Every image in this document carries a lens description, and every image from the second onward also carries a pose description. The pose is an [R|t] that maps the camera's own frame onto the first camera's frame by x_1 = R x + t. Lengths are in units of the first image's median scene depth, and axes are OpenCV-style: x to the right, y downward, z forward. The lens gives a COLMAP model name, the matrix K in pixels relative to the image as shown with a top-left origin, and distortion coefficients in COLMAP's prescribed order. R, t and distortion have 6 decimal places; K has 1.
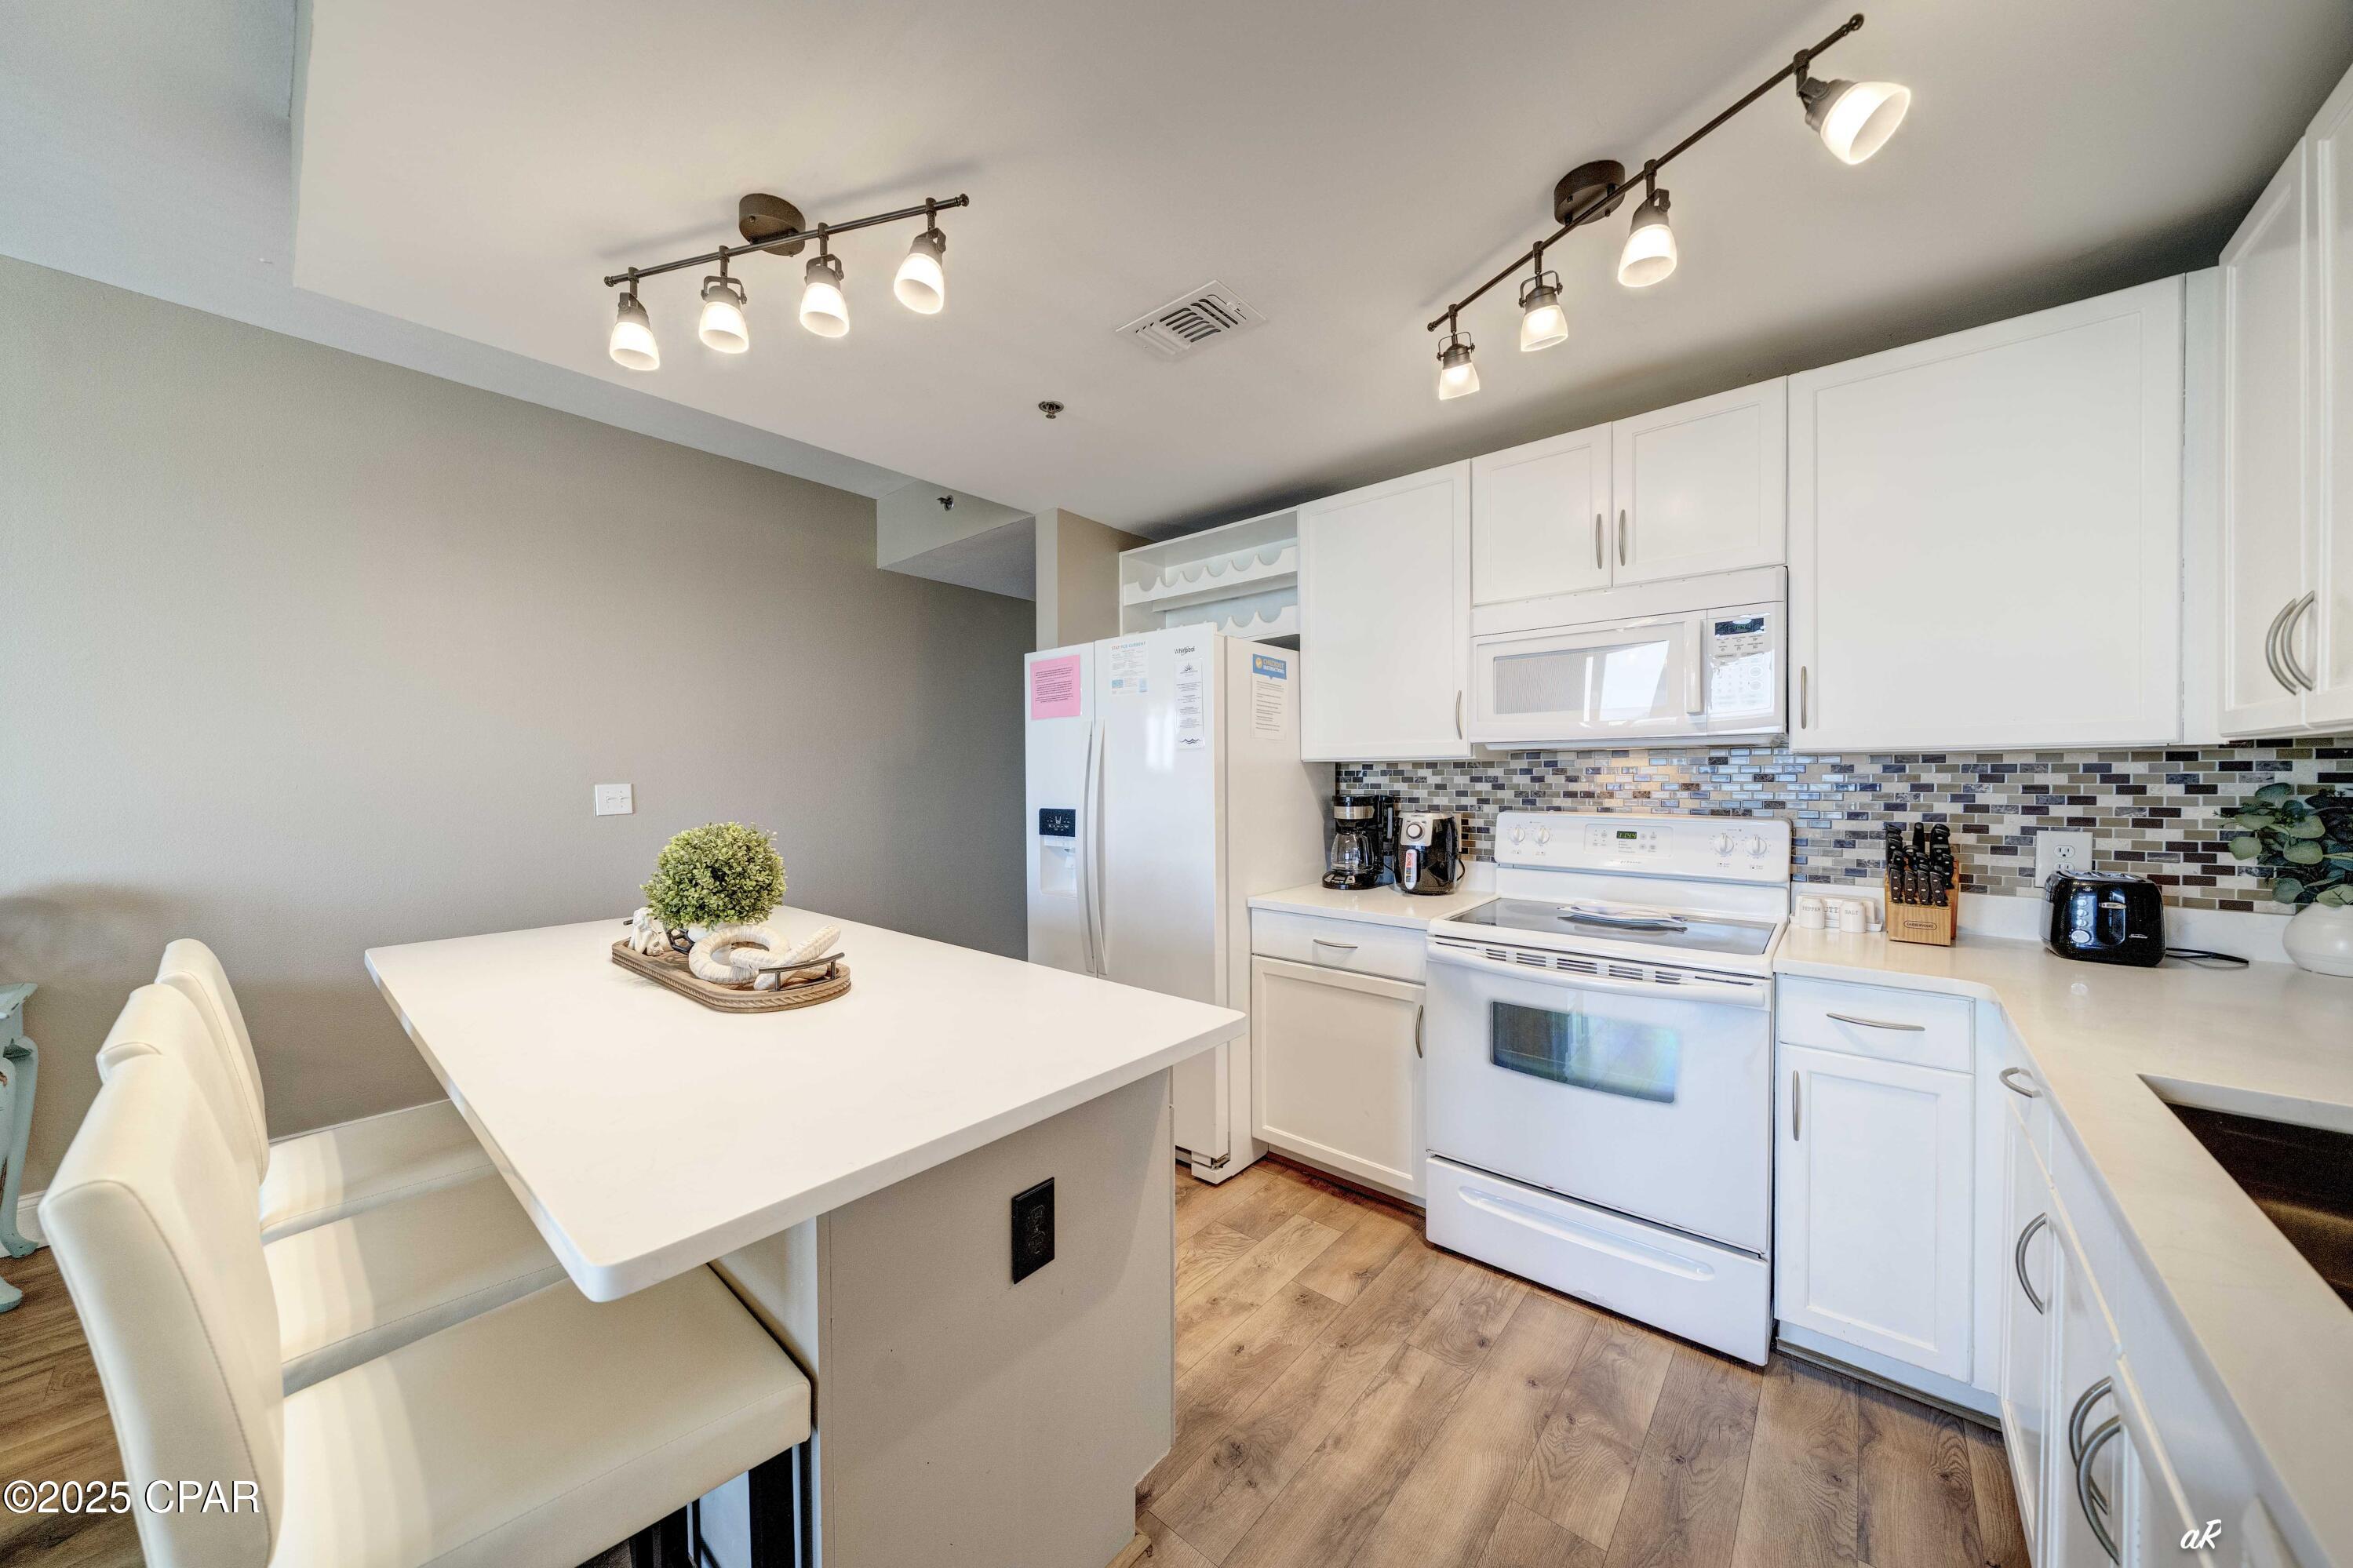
lens RADIAL K [[807.0, 0, 1174.6], [0, 807.0, 784.2], [0, 0, 1]] dist [-0.006311, 0.000282]
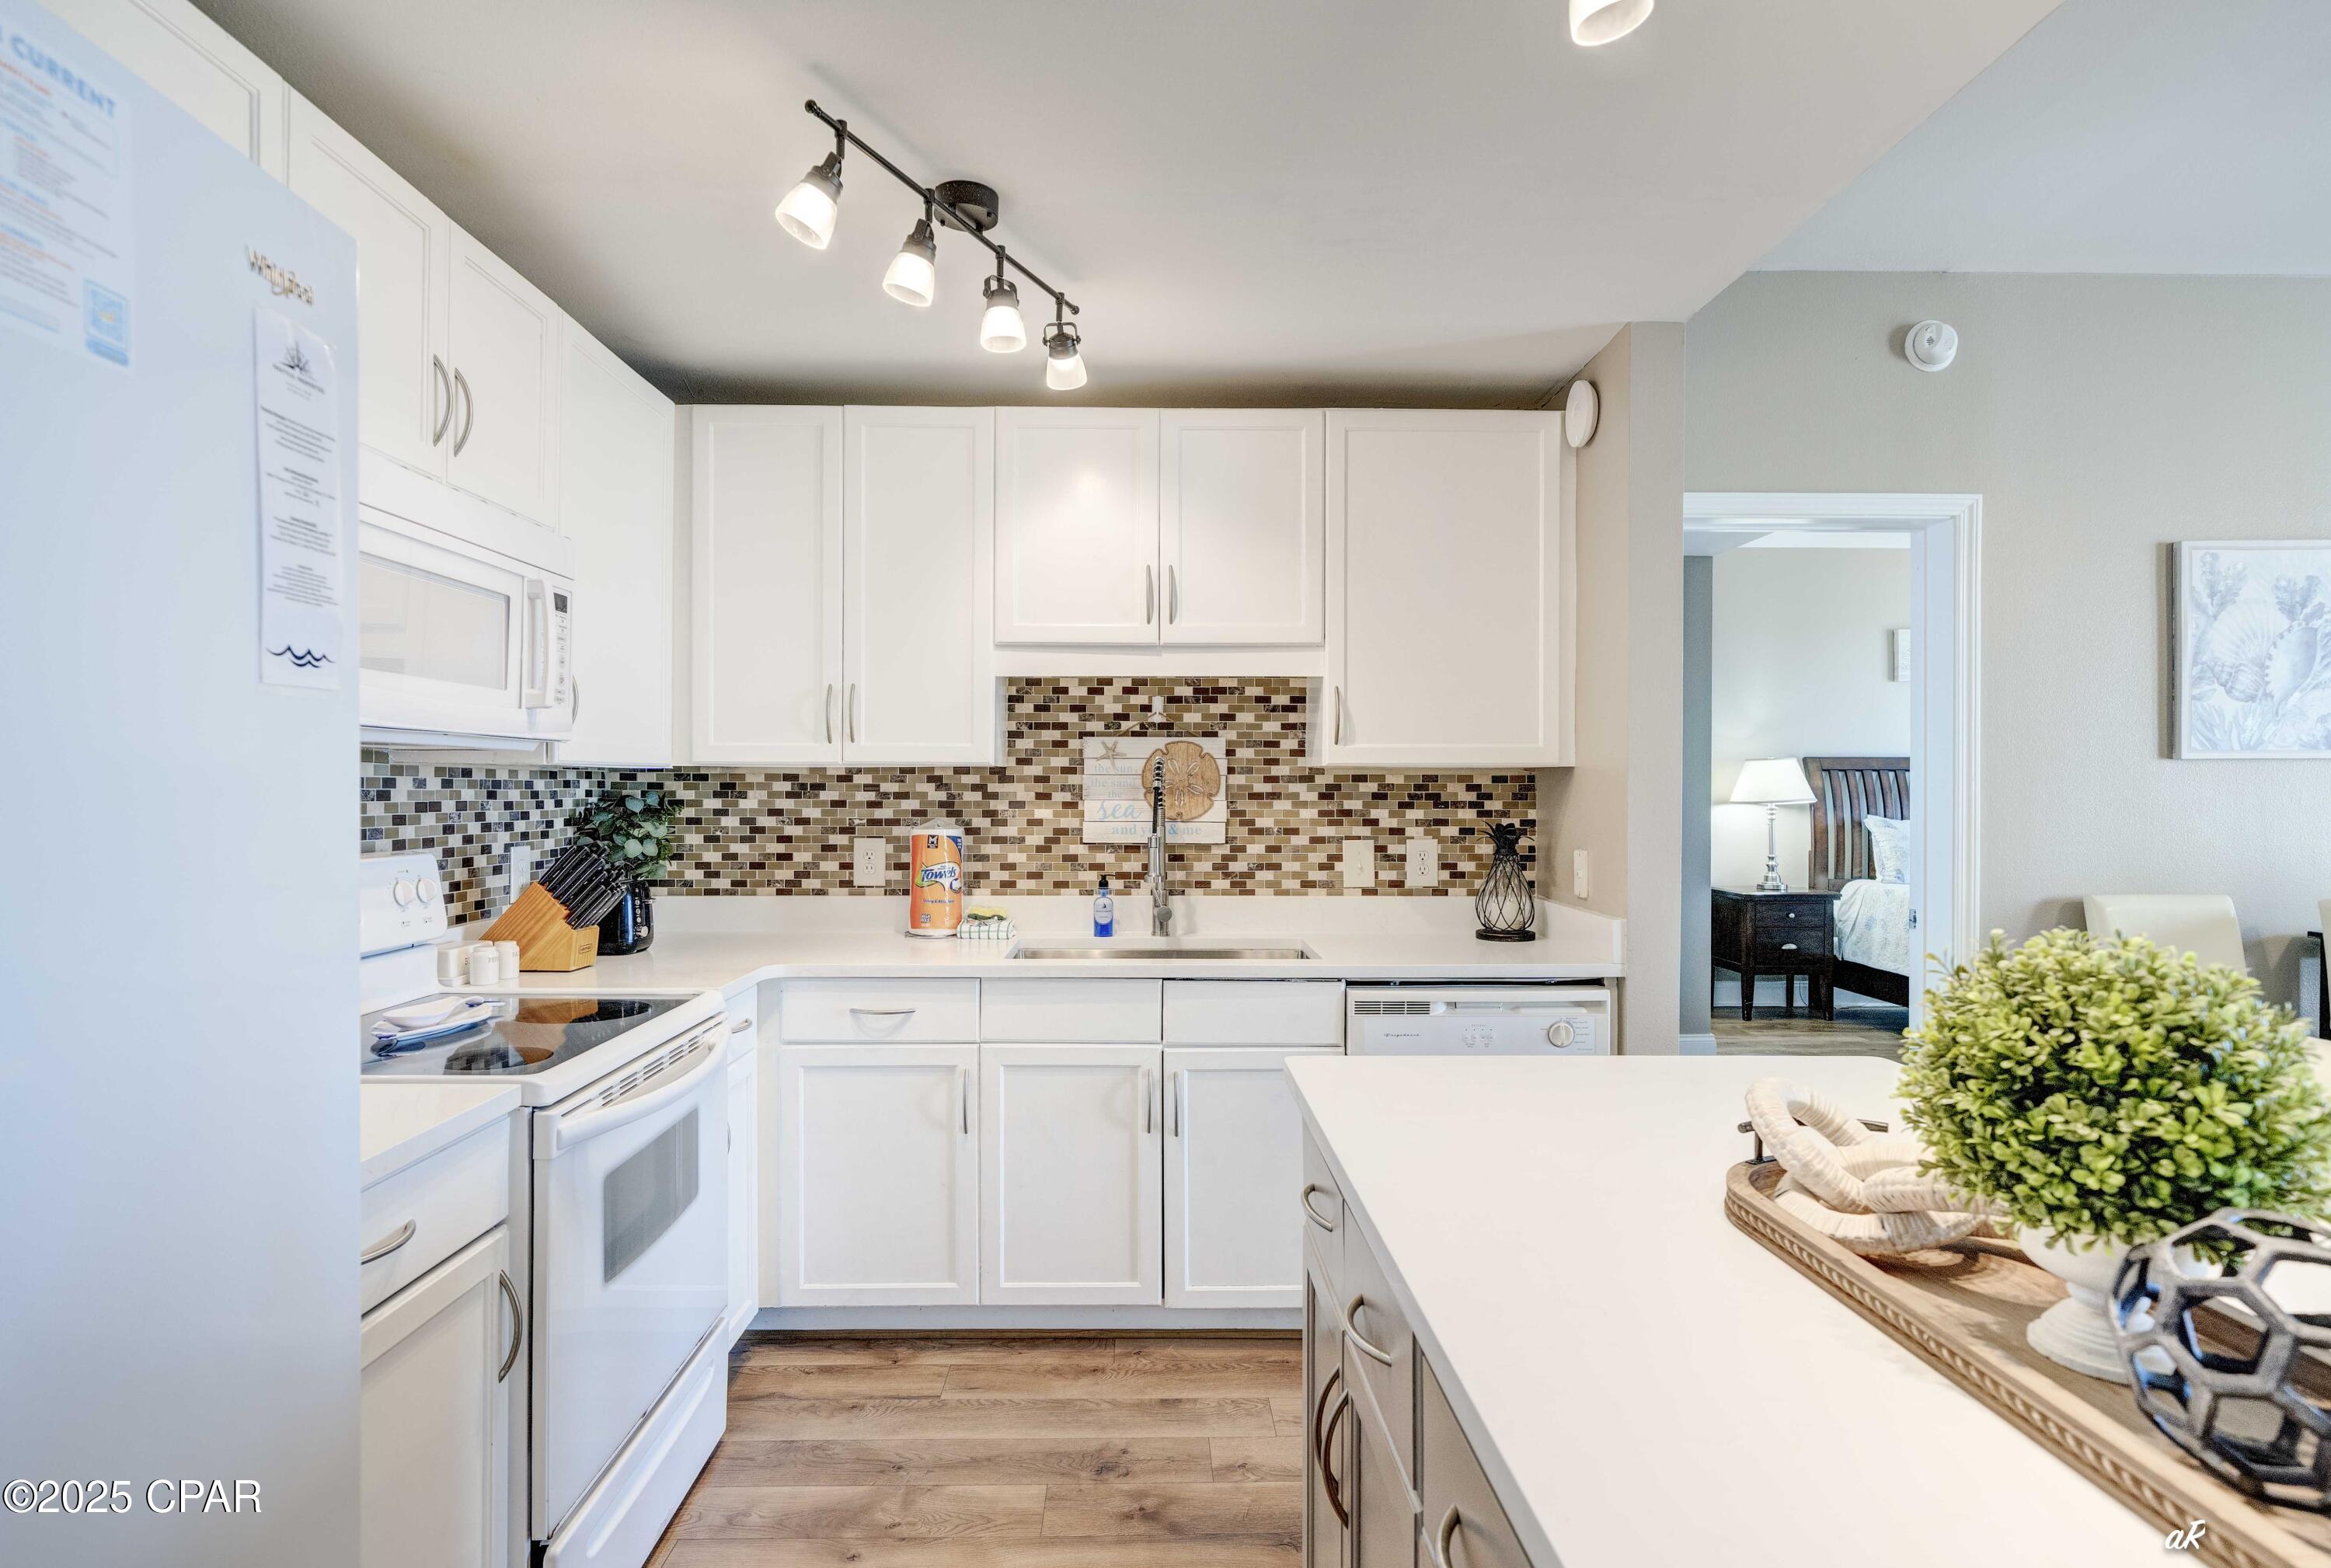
lens RADIAL K [[1189.0, 0, 1165.5], [0, 1189.0, 784.0], [0, 0, 1]] dist [0.003703, 0.000979]
pose [[-0.663860, 0.004215, 0.747845, -0.441104], [0.007090, 0.999975, 0.000657, -0.012251], [-0.747823, 0.005738, -0.663873, 1.059504]]
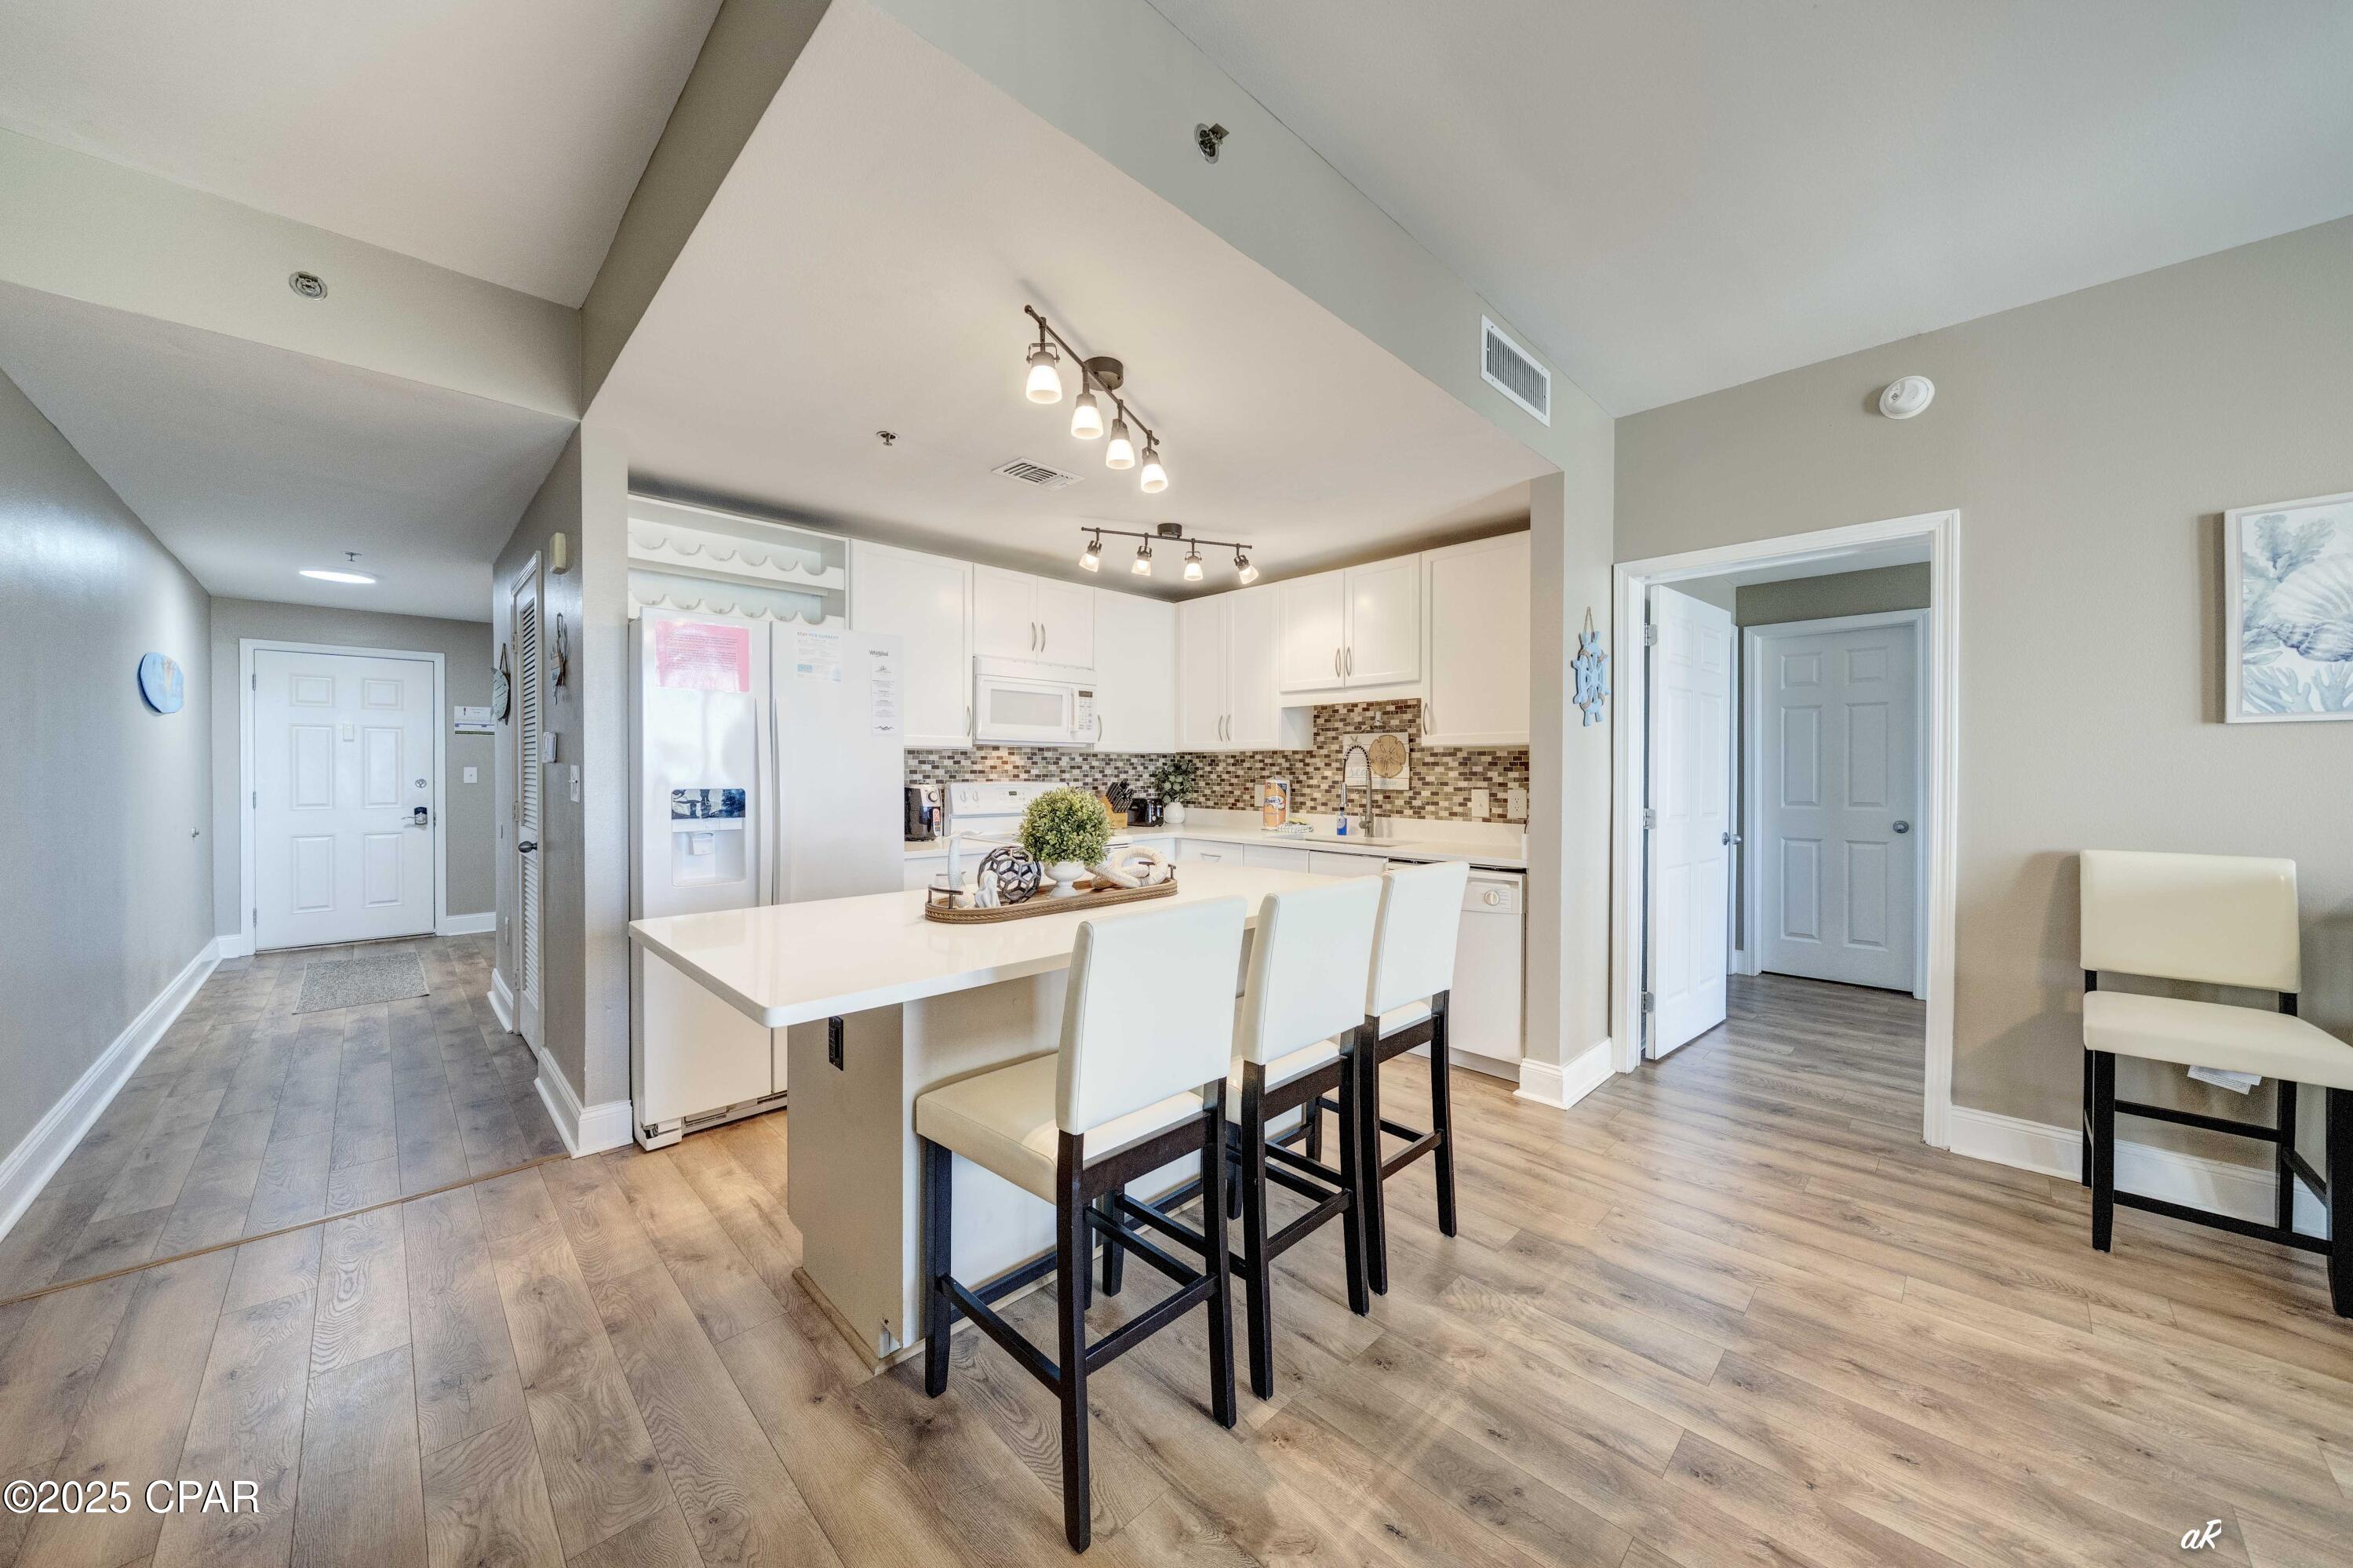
lens RADIAL K [[807.0, 0, 1174.6], [0, 807.0, 784.2], [0, 0, 1]] dist [-0.006311, 0.000282]
pose [[0.079536, -0.014630, 0.996725, -1.195045], [0.005850, 0.999882, 0.014210, 0.017910], [-0.996815, 0.004701, 0.079613, 0.464720]]
